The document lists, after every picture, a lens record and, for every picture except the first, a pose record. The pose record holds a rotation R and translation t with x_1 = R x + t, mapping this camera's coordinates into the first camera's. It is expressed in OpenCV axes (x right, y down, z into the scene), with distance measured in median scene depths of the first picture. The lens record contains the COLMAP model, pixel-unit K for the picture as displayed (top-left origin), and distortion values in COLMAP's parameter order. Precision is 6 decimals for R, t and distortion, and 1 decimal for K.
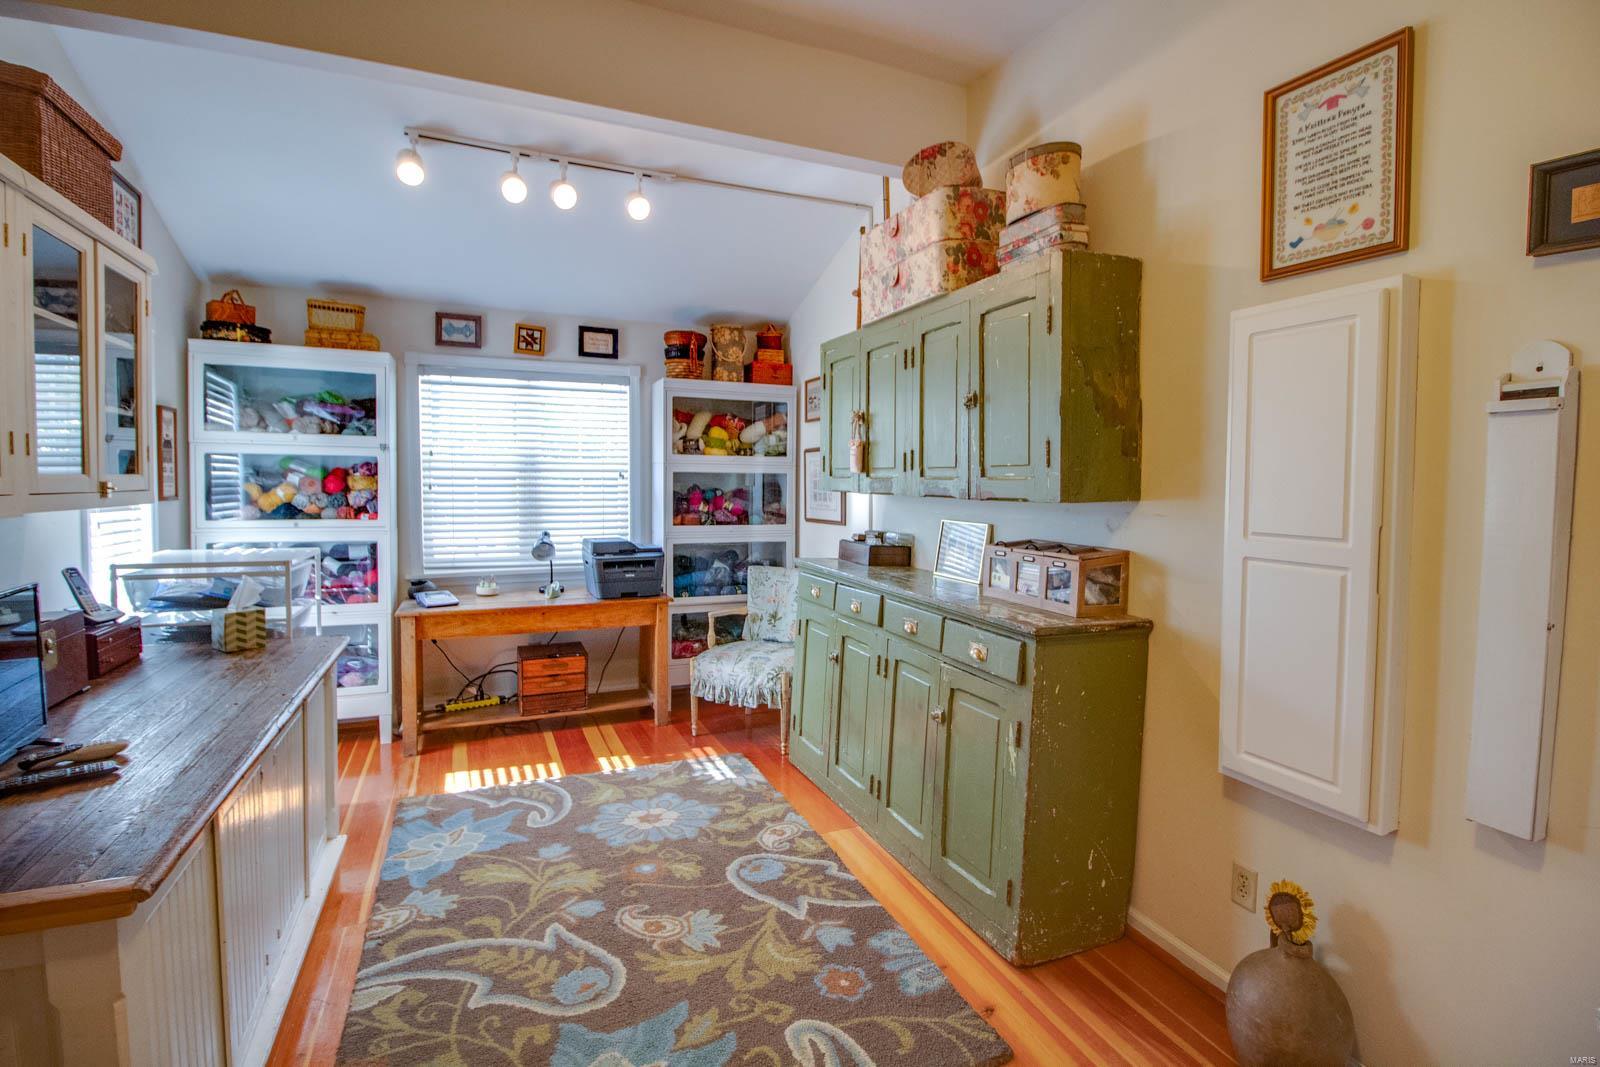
lens RADIAL K [[755.7, 0, 791.6], [0, 755.7, 528.7], [0, 0, 1]] dist [0.000762, -0.009338]
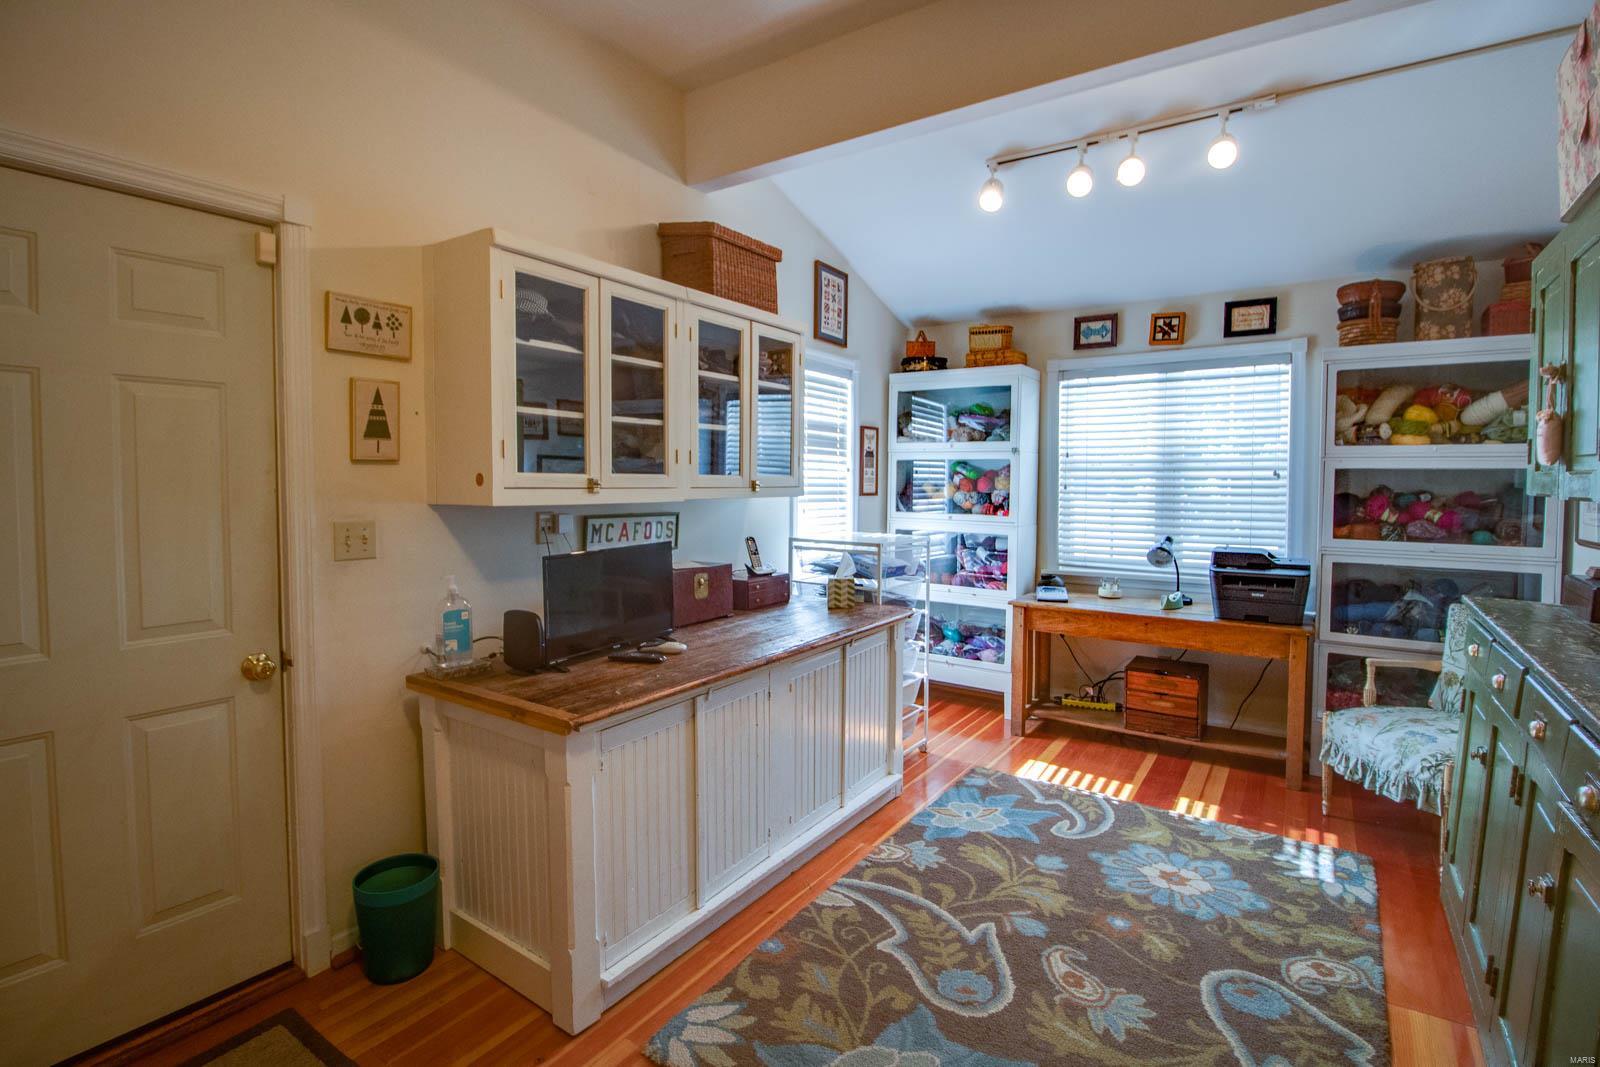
lens RADIAL K [[755.7, 0, 794.4], [0, 755.7, 524.2], [0, 0, 1]] dist [0.000762, -0.009338]
pose [[0.541145, 0.044359, -0.839758, 0.222714], [-0.053127, 0.998416, 0.018505, -0.004022], [0.839249, 0.034600, 0.542645, 0.139170]]
